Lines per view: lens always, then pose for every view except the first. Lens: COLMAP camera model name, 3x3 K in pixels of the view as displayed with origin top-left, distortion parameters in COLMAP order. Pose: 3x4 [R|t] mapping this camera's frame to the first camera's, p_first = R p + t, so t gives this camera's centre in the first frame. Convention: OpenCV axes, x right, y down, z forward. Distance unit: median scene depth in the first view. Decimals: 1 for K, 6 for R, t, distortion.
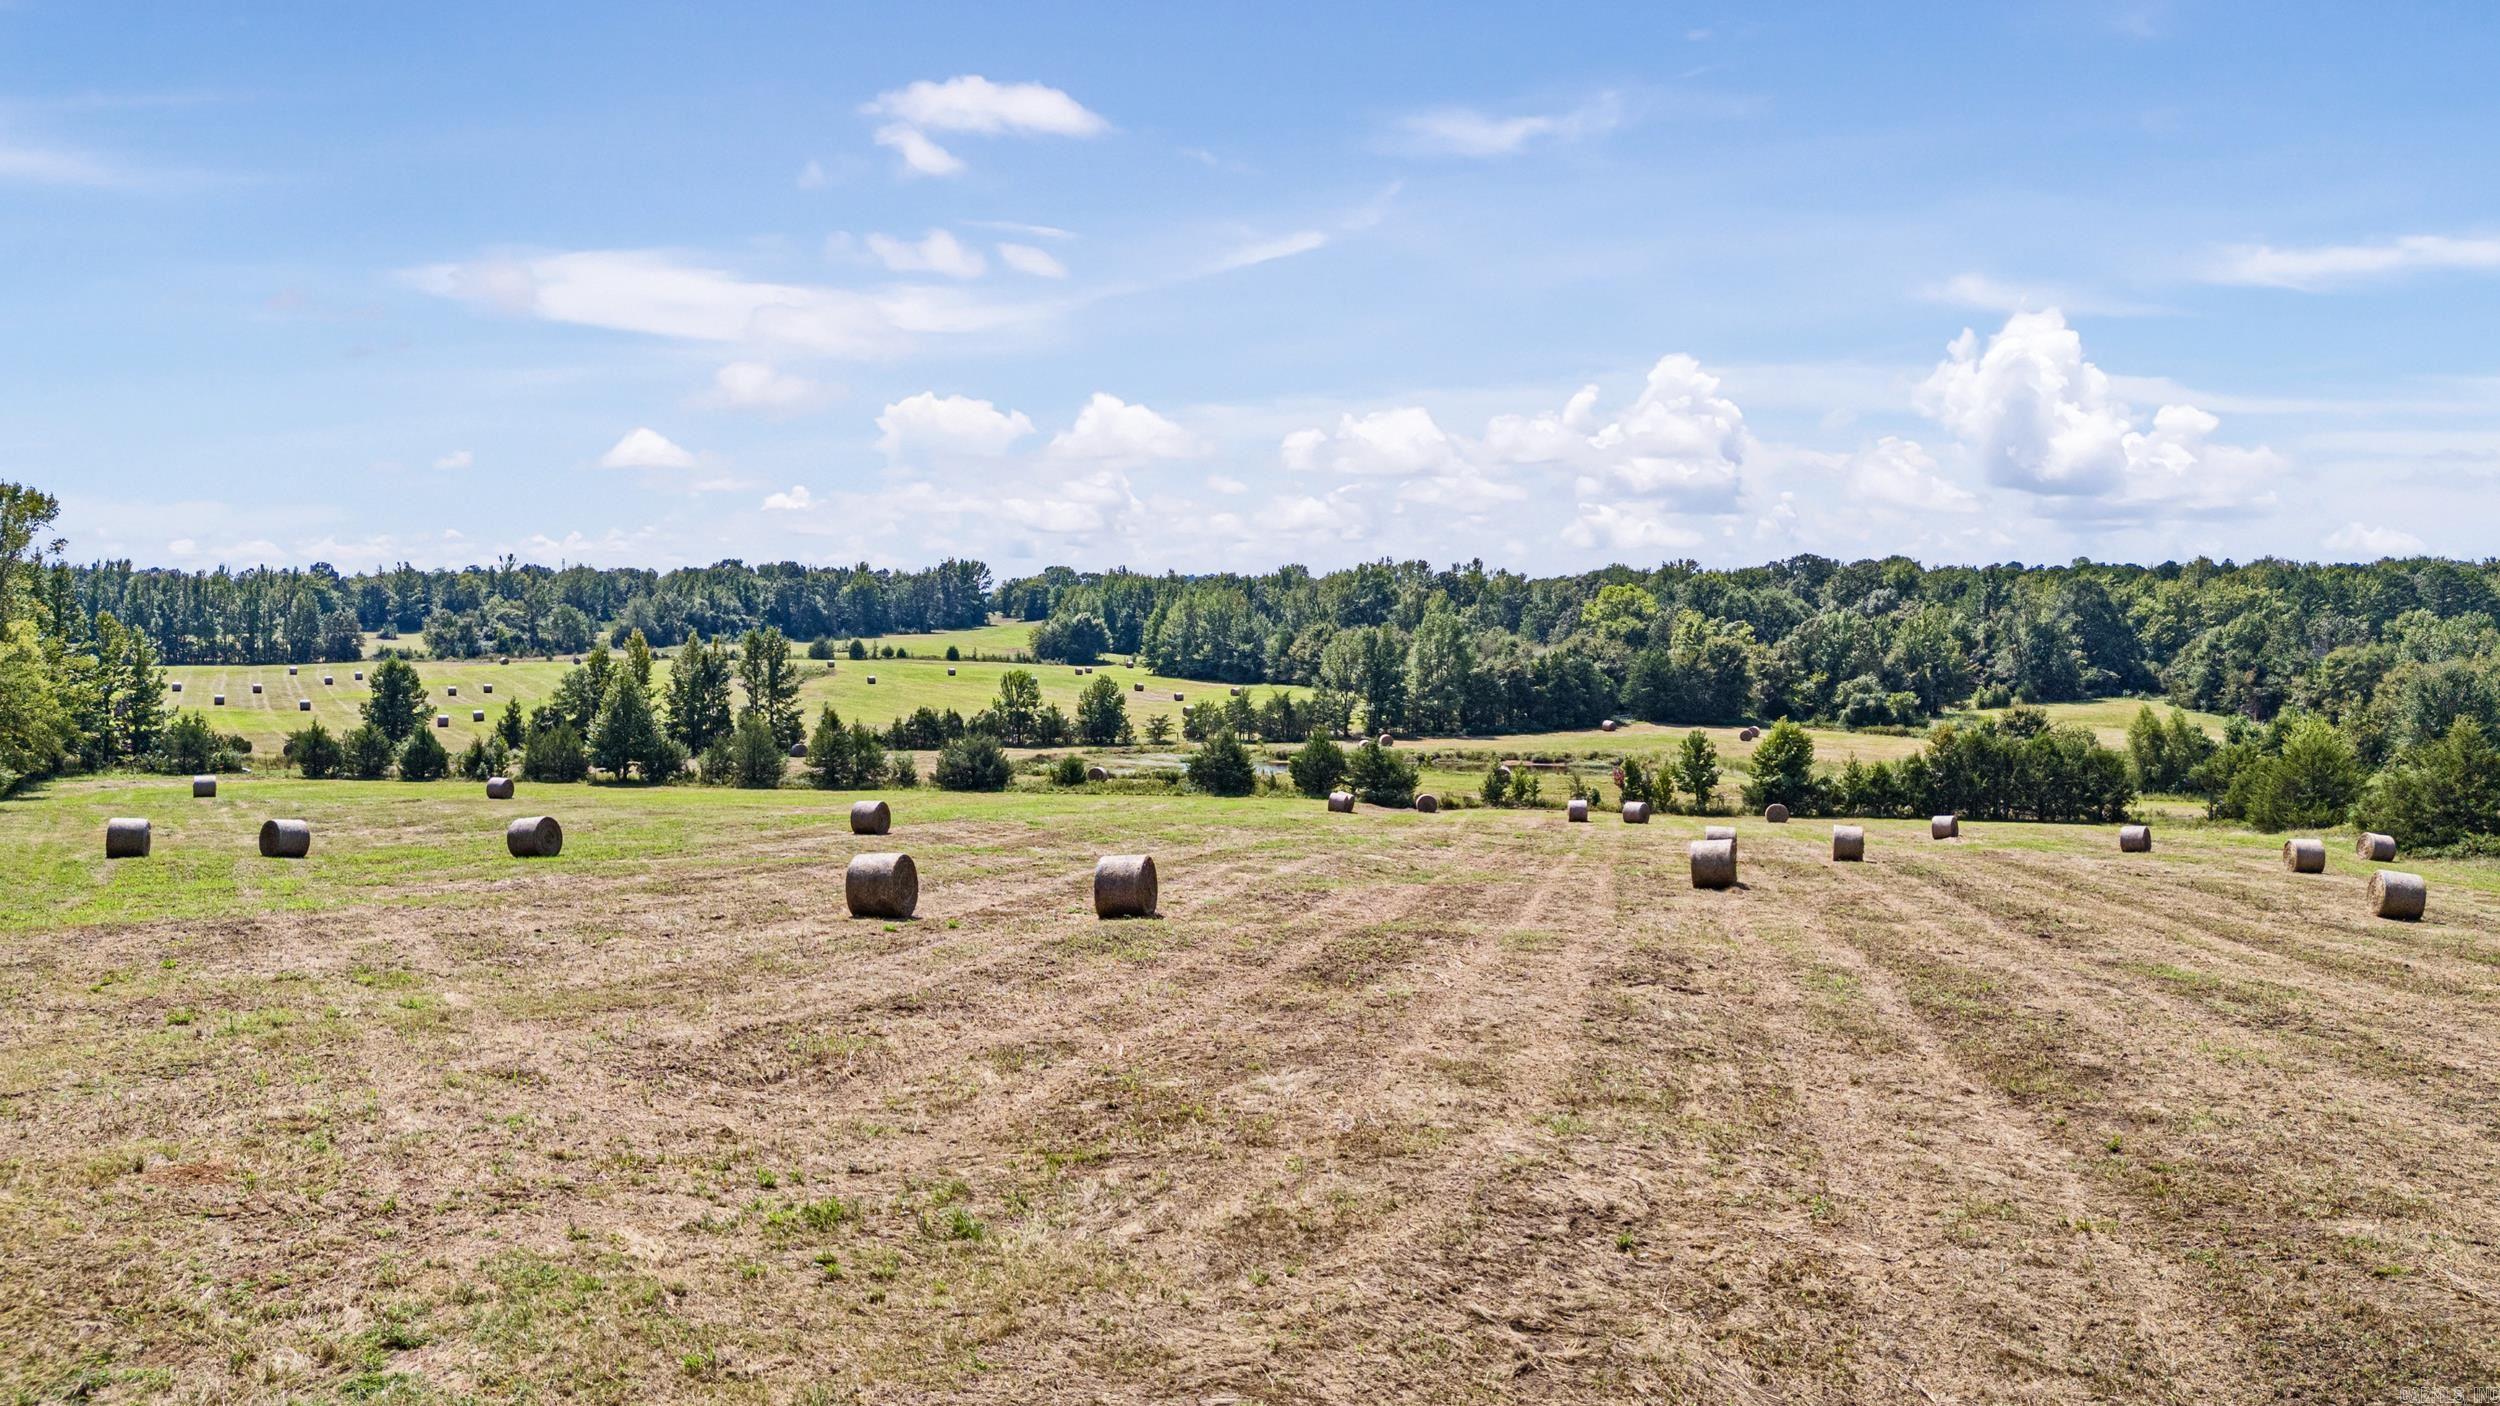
lens RADIAL K [[1838.2, 0, 1251.0], [0, 1838.2, 694.7], [0, 0, 1]] dist [0.081315, -0.088010]
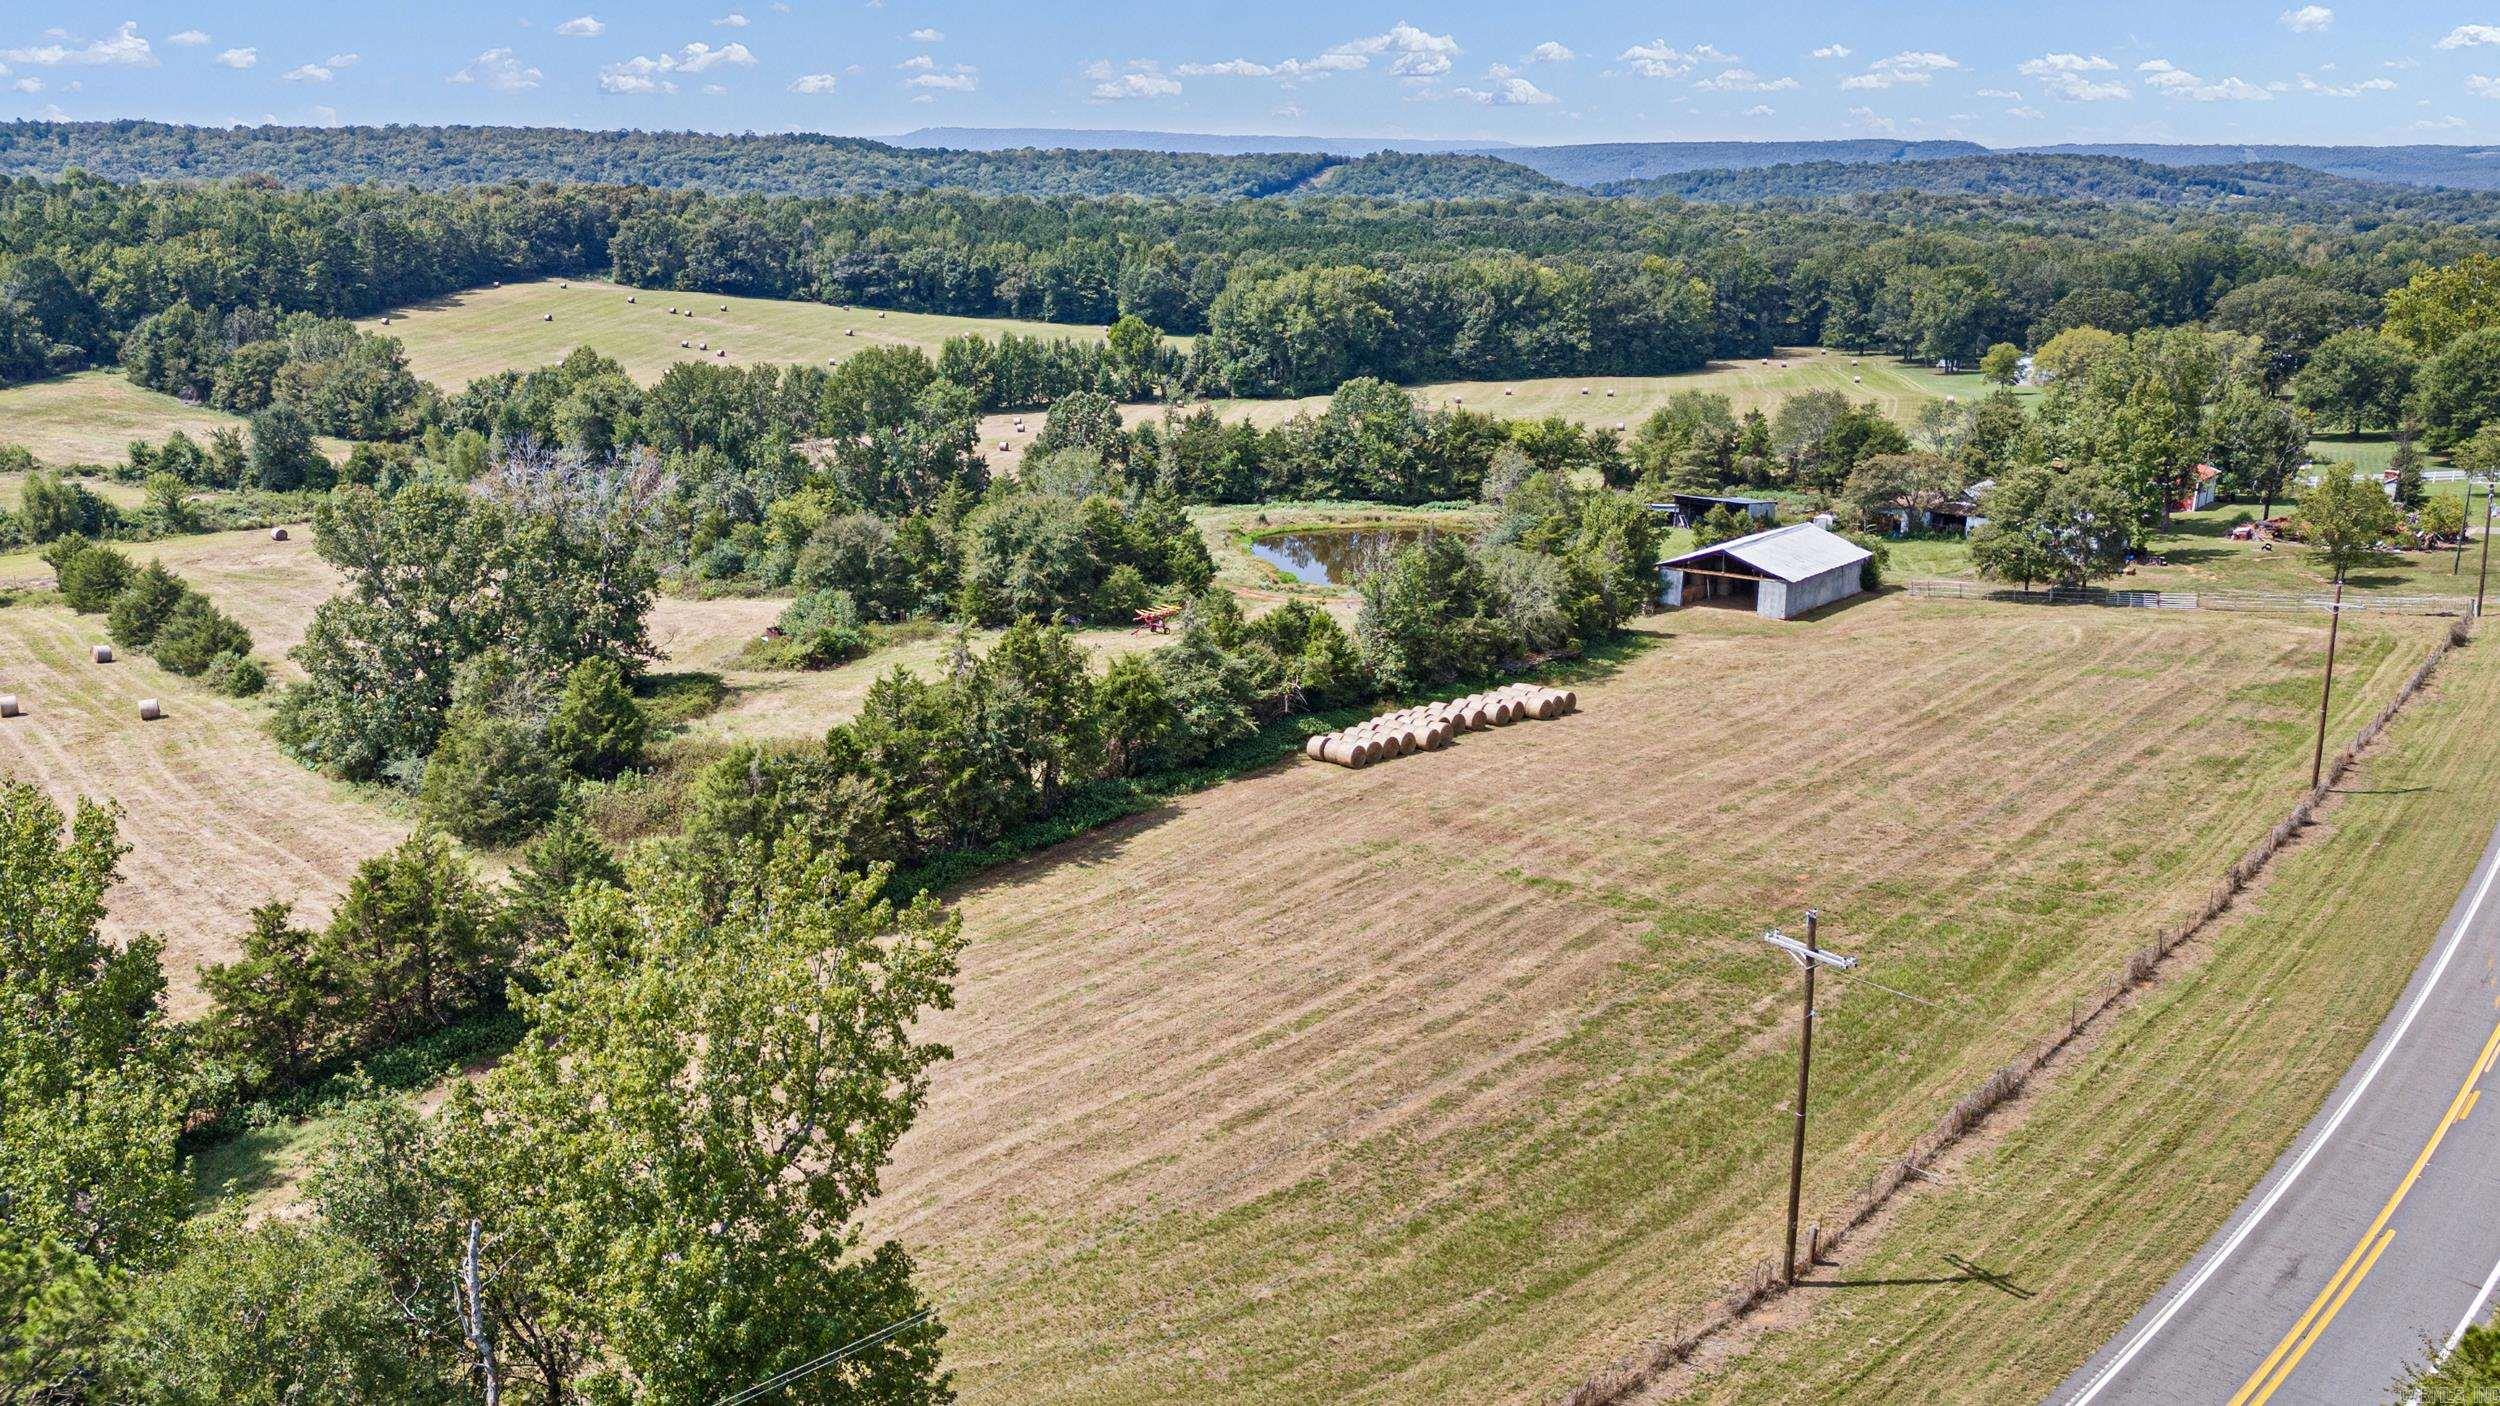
lens RADIAL K [[1838.2, 0, 1261.7], [0, 1838.2, 716.0], [0, 0, 1]] dist [0.081315, -0.088010]
pose [[0.598976, -0.228302, 0.767532, -0.016805], [0.018307, 0.962150, 0.271905, -0.077717], [-0.800557, -0.148813, 0.580485, -0.205730]]
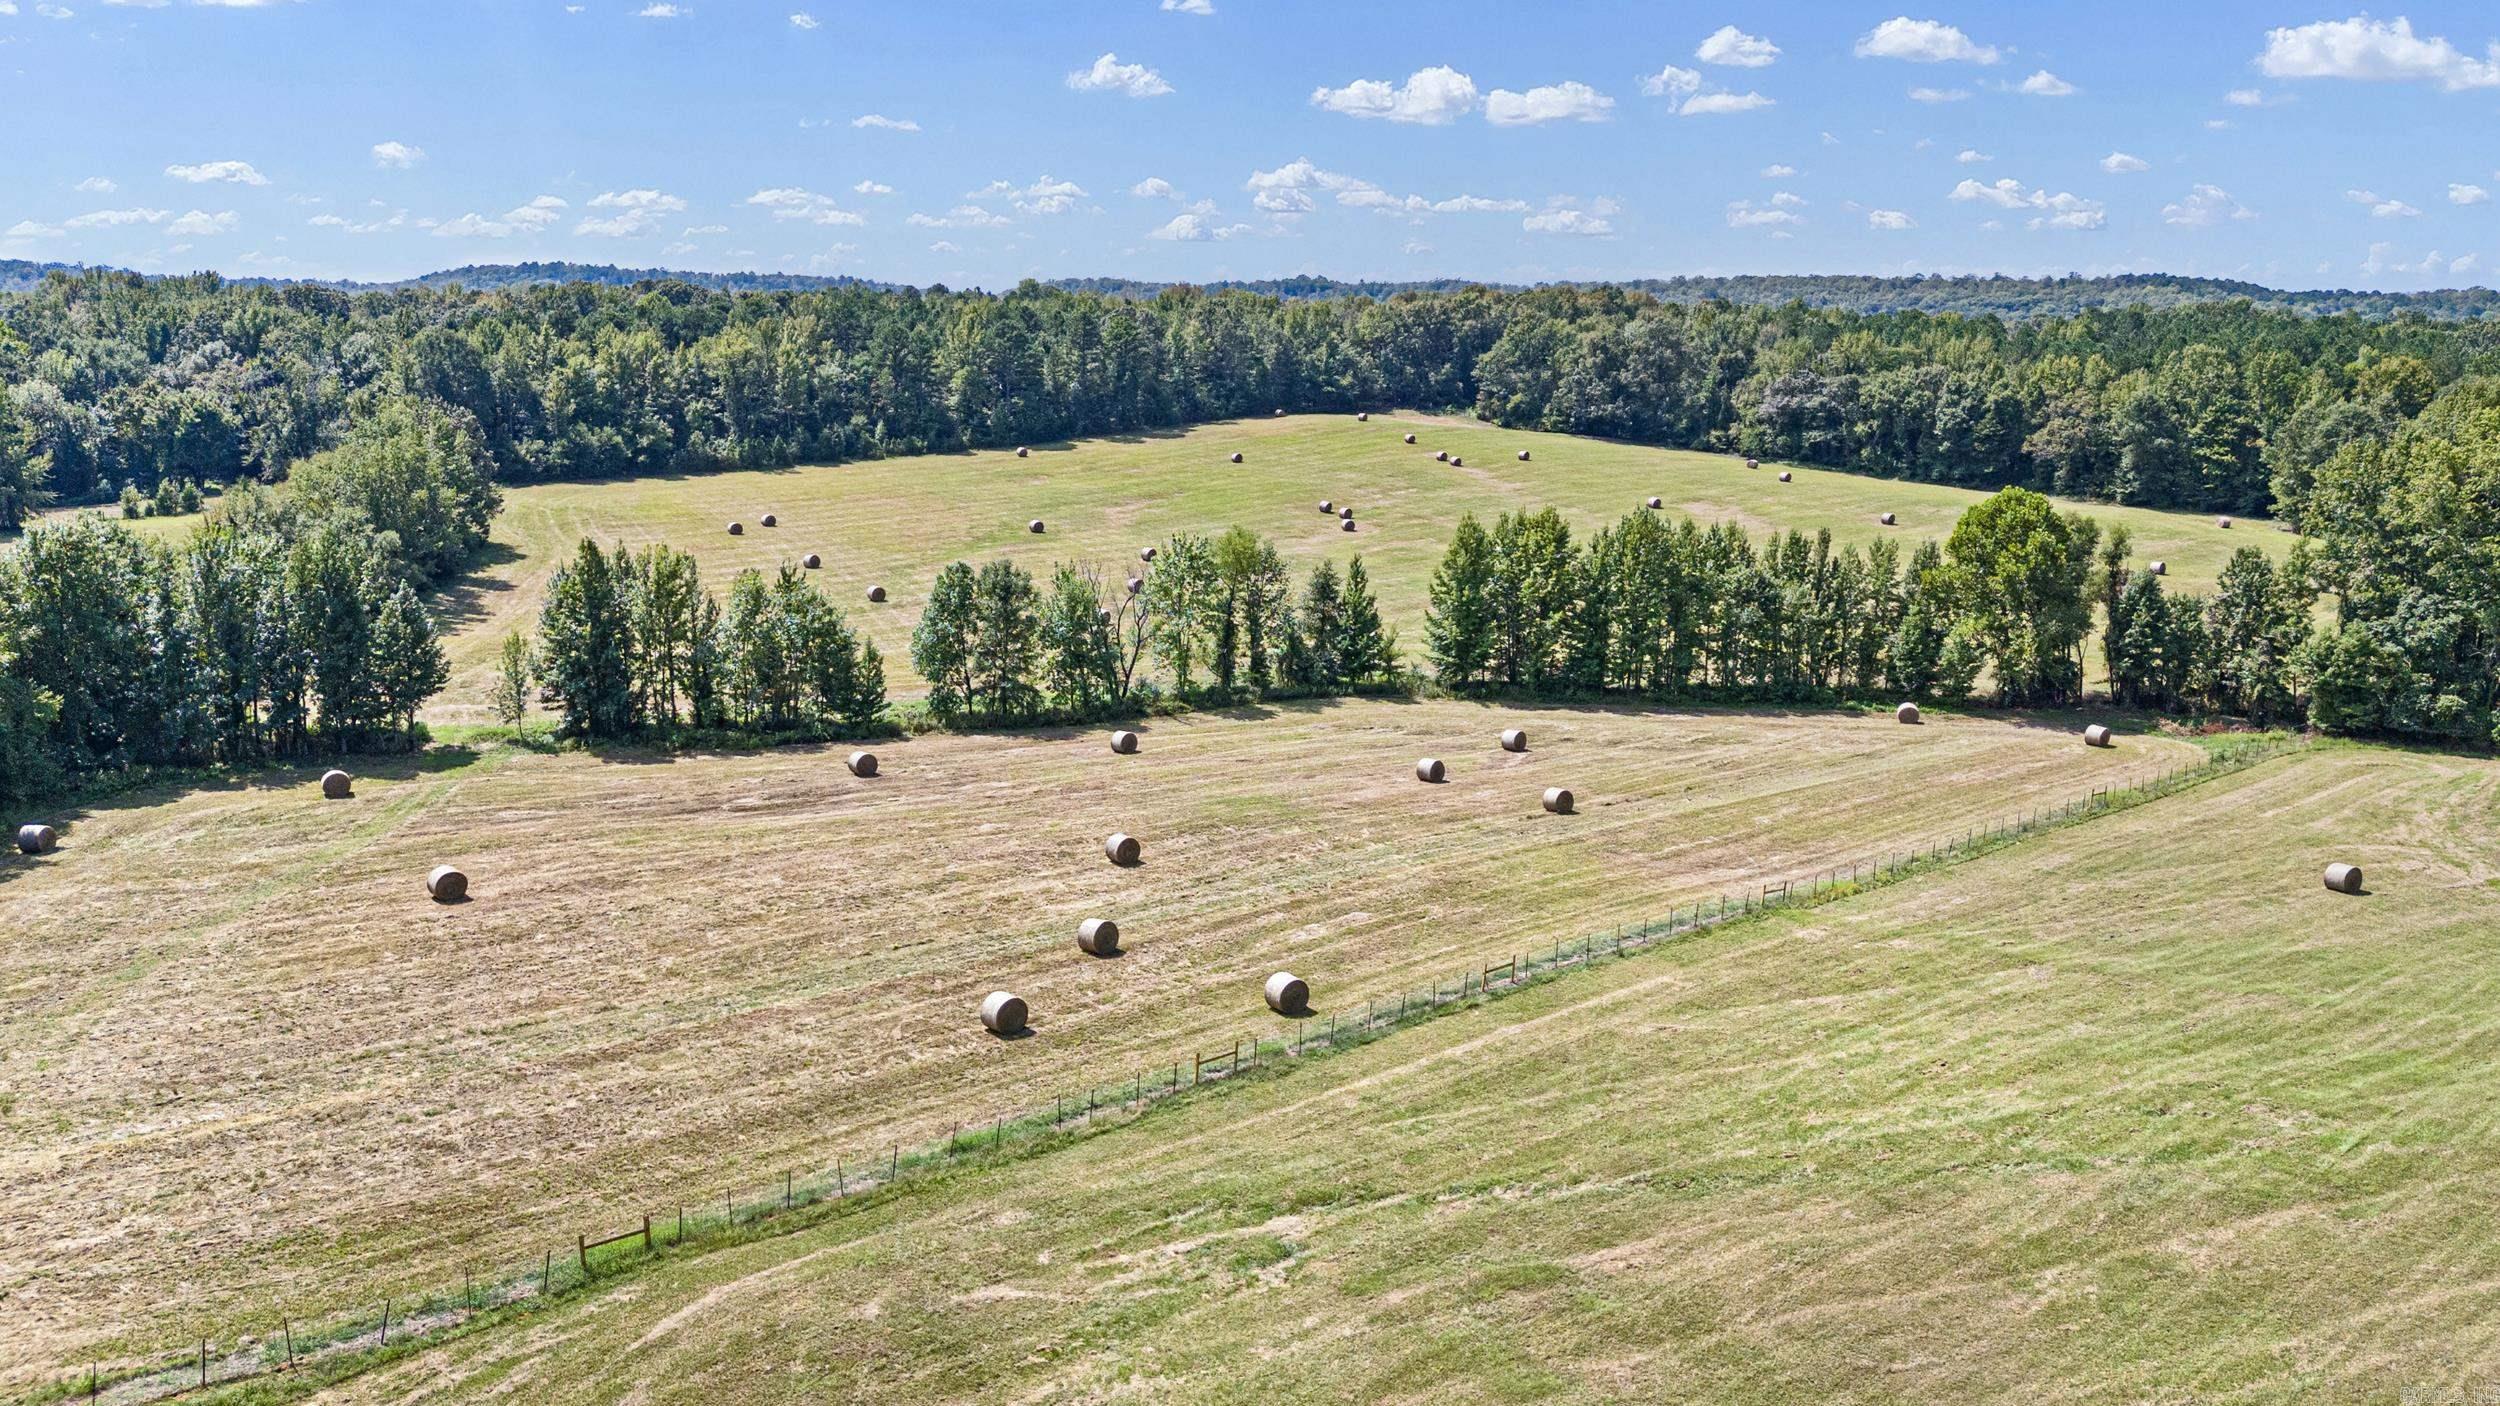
lens RADIAL K [[1838.2, 0, 1256.4], [0, 1838.2, 723.0], [0, 0, 1]] dist [0.081315, -0.088010]
pose [[0.978041, -0.041127, 0.204316, 0.539136], [0.003448, 0.983395, 0.181443, -0.037118], [-0.208386, -0.176754, 0.961942, 0.129634]]
